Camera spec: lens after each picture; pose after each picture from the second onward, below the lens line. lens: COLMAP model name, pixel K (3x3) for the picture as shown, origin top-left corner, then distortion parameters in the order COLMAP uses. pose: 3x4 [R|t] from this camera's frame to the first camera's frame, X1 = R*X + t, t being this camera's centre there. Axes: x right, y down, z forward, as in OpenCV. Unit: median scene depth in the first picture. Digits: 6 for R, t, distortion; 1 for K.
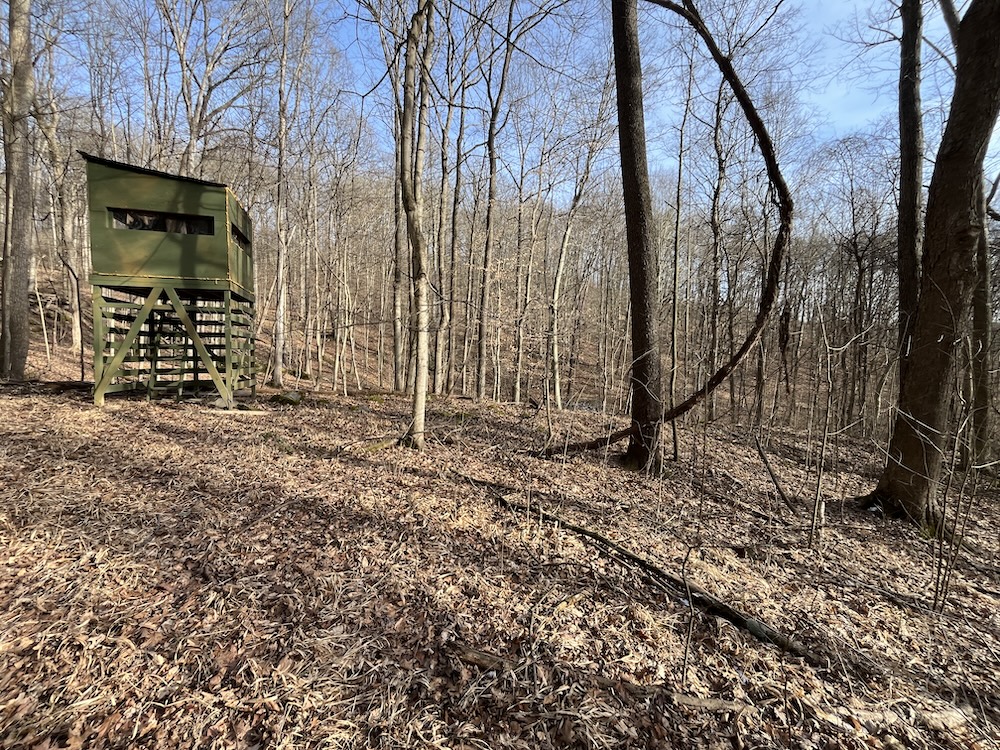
lens RADIAL K [[406.7, 0, 497.5], [0, 406.7, 370.4], [0, 0, 1]] dist [-0.002095, -0.000977]
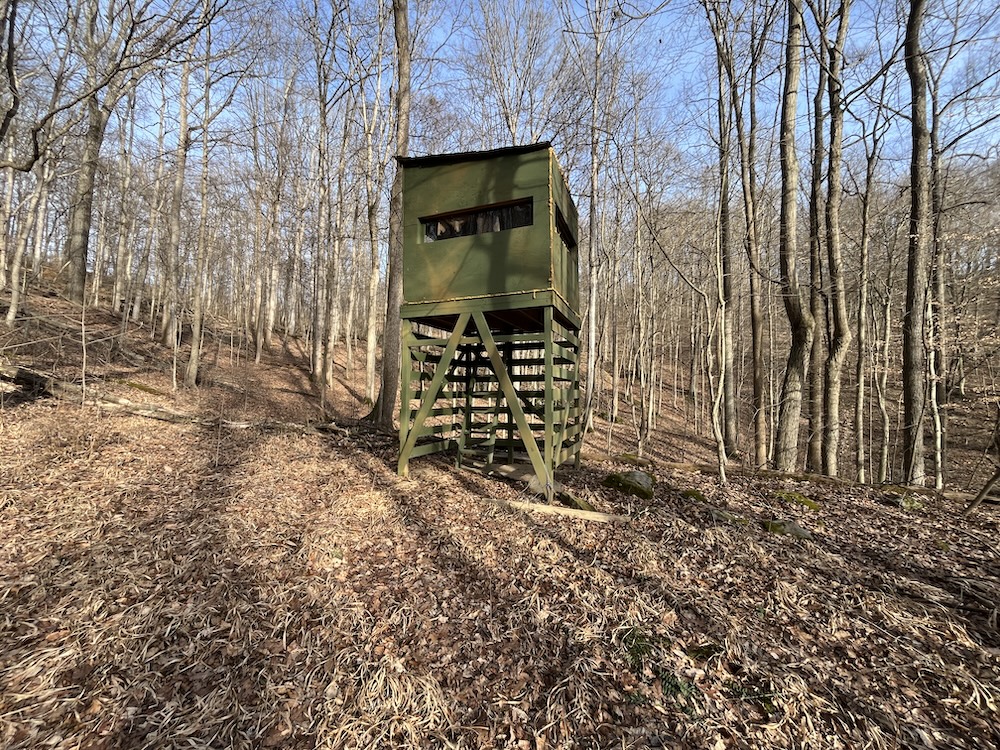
lens RADIAL K [[406.7, 0, 500.0], [0, 406.7, 376.6], [0, 0, 1]] dist [-0.002095, -0.000977]
pose [[0.764872, -0.023251, -0.643762, -0.110688], [-0.022367, 0.997787, -0.062611, -0.017256], [0.643794, 0.062289, 0.762660, 0.165796]]
